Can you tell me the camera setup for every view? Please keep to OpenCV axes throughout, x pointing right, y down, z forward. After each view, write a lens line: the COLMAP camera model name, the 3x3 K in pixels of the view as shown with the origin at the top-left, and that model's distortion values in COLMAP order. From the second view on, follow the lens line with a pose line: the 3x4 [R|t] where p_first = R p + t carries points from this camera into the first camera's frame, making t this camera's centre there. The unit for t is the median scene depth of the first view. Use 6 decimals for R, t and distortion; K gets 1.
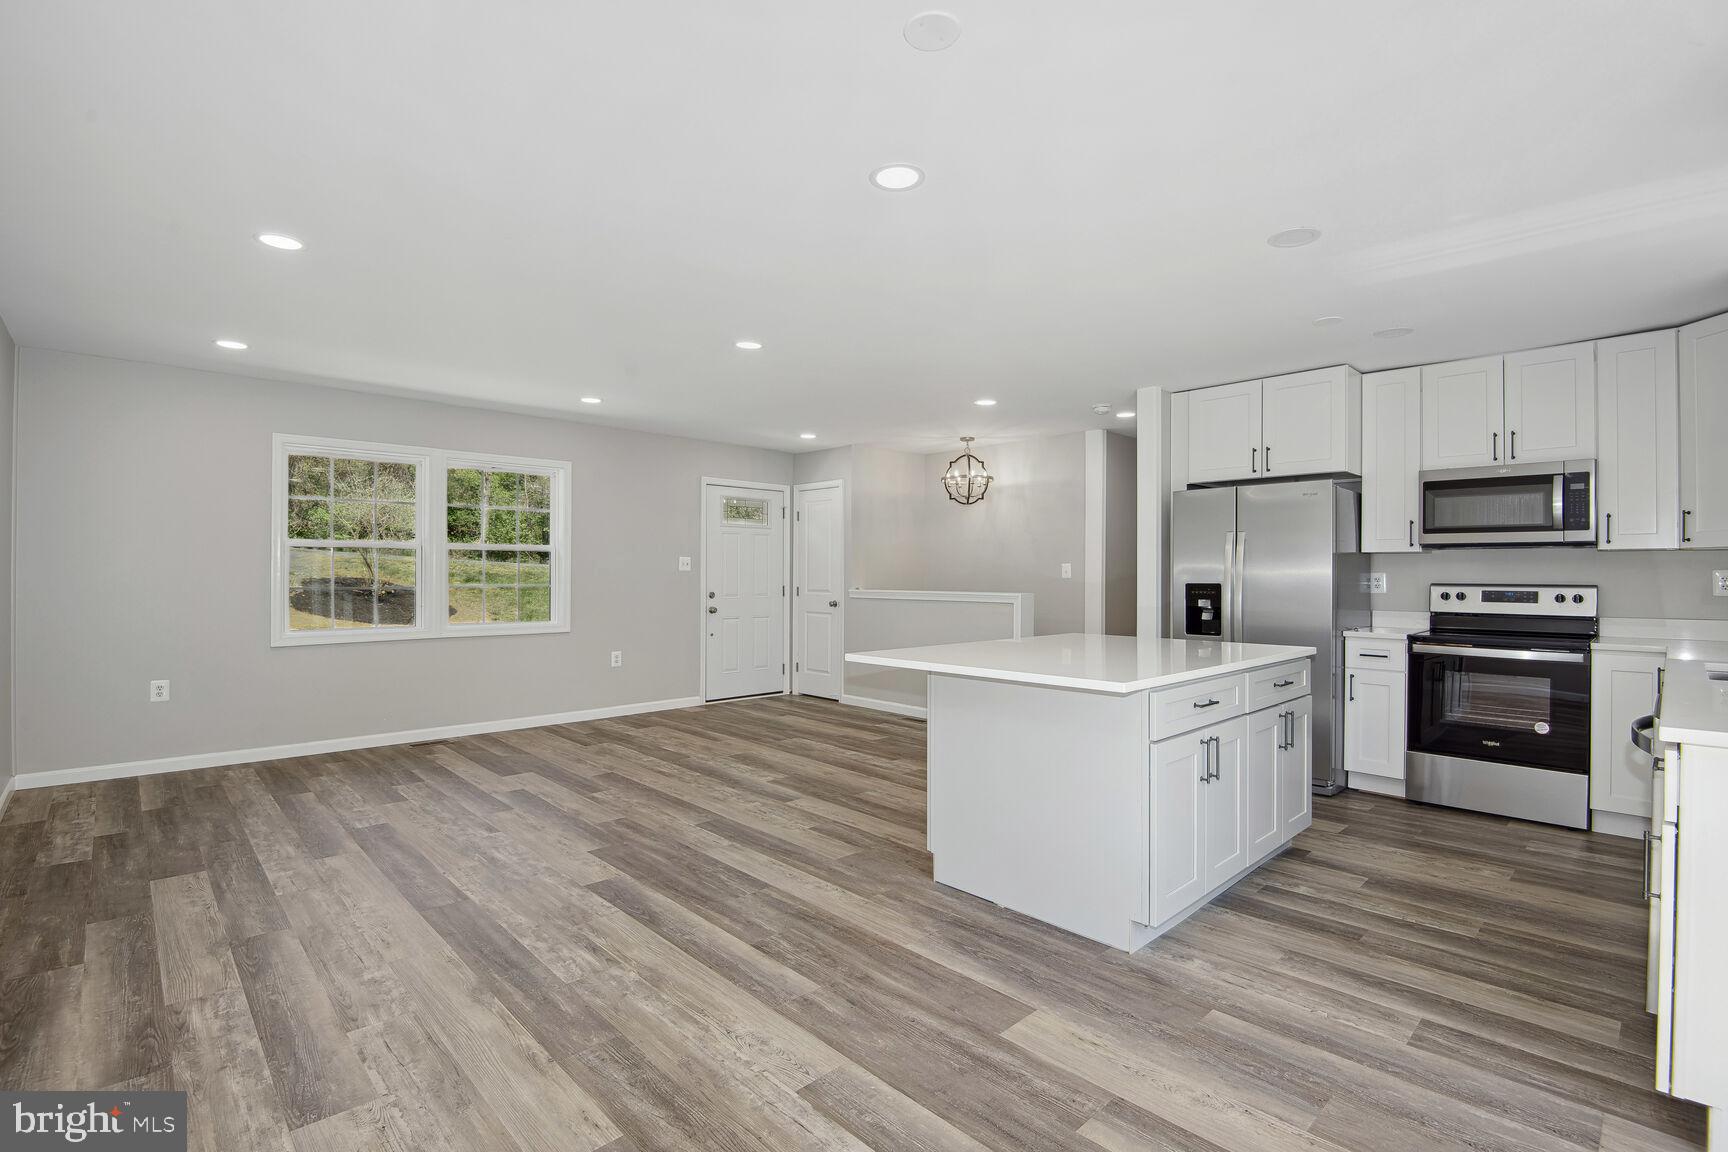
lens RADIAL K [[792.6, 0, 840.4], [0, 792.6, 584.8], [0, 0, 1]] dist [0.003400, -0.014389]
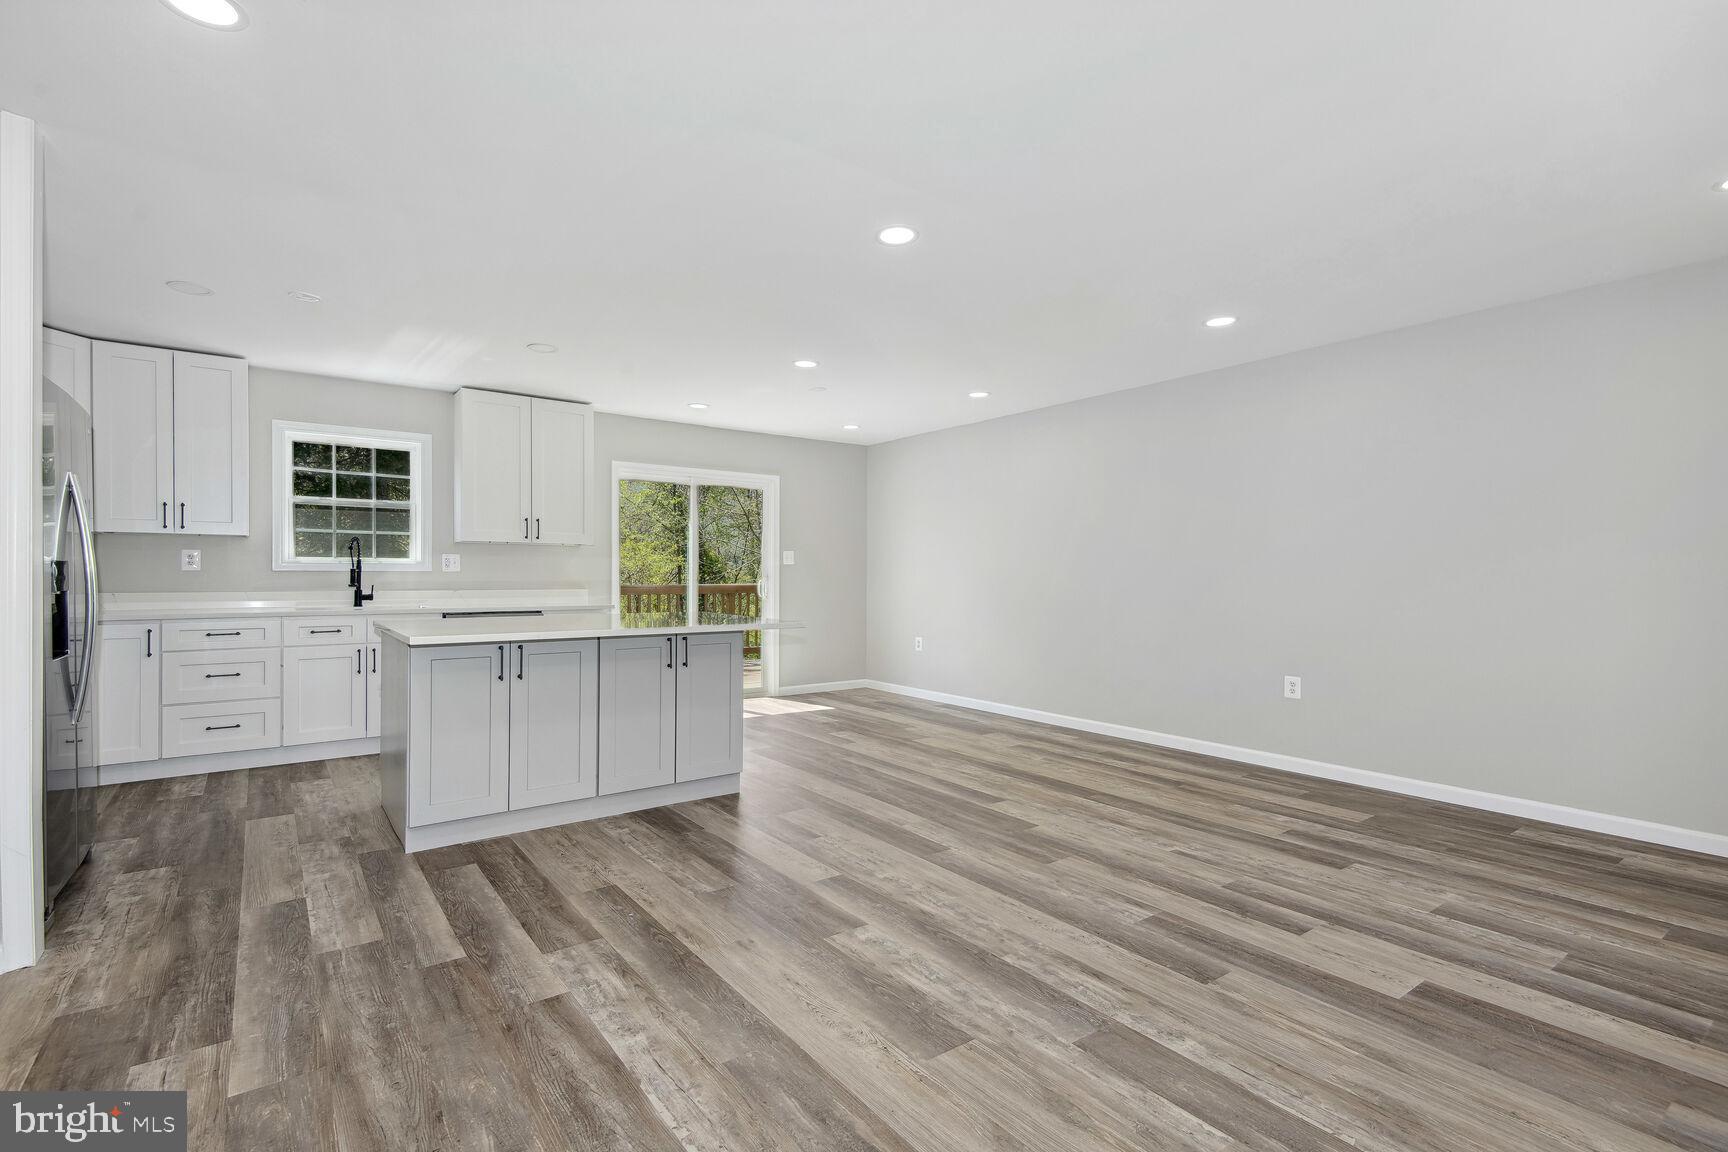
lens RADIAL K [[785.5, 0, 864.0], [0, 785.5, 576.0], [0, 0, 1]] dist [0.015229, -0.001197]
pose [[-0.995226, -0.007432, 0.097317, -0.195007], [-0.006297, 0.999909, 0.011970, -0.001635], [-0.097397, 0.011300, -0.995181, 2.110057]]
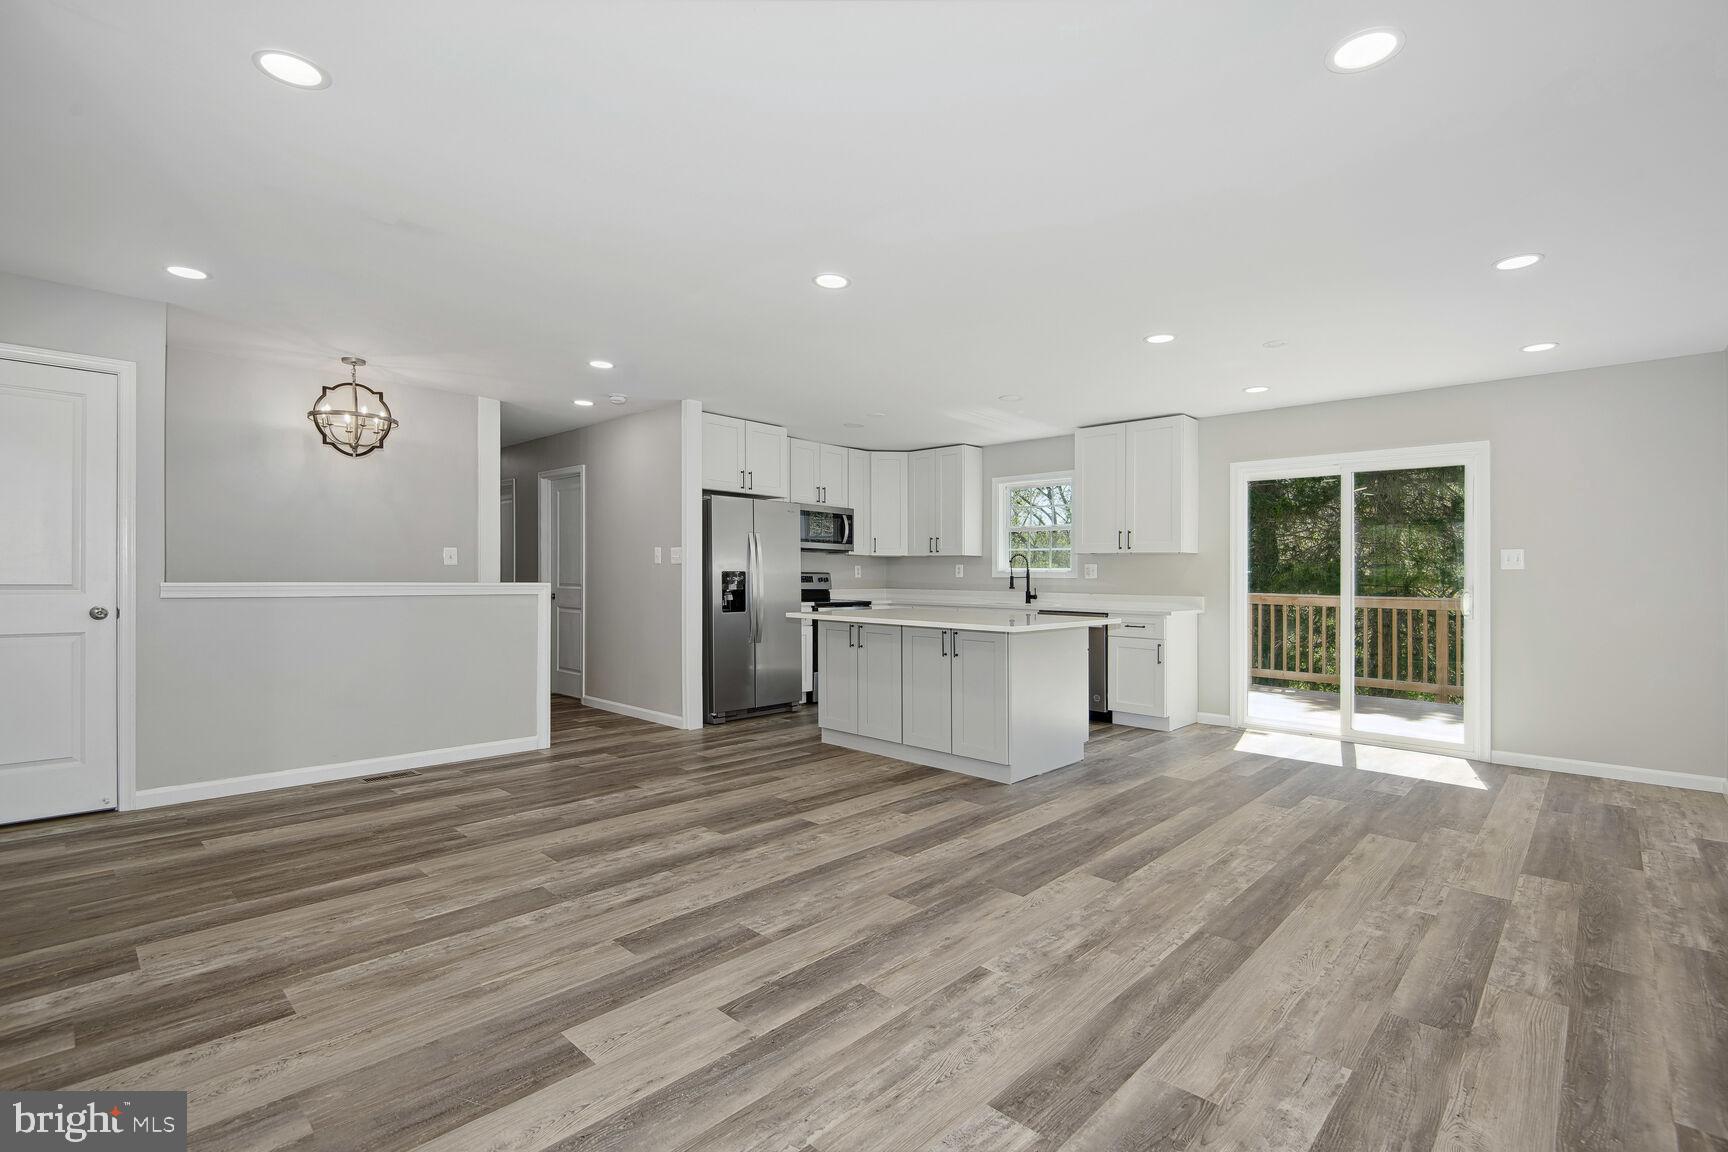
lens RADIAL K [[793.7, 0, 864.0], [0, 793.7, 576.0], [0, 0, 1]] dist [0.039057, -0.021481]
pose [[-0.078921, -0.000760, 0.996881, -1.163877], [-0.001040, 0.999999, 0.000680, 0.005992], [-0.996880, -0.000983, -0.078922, 1.268192]]
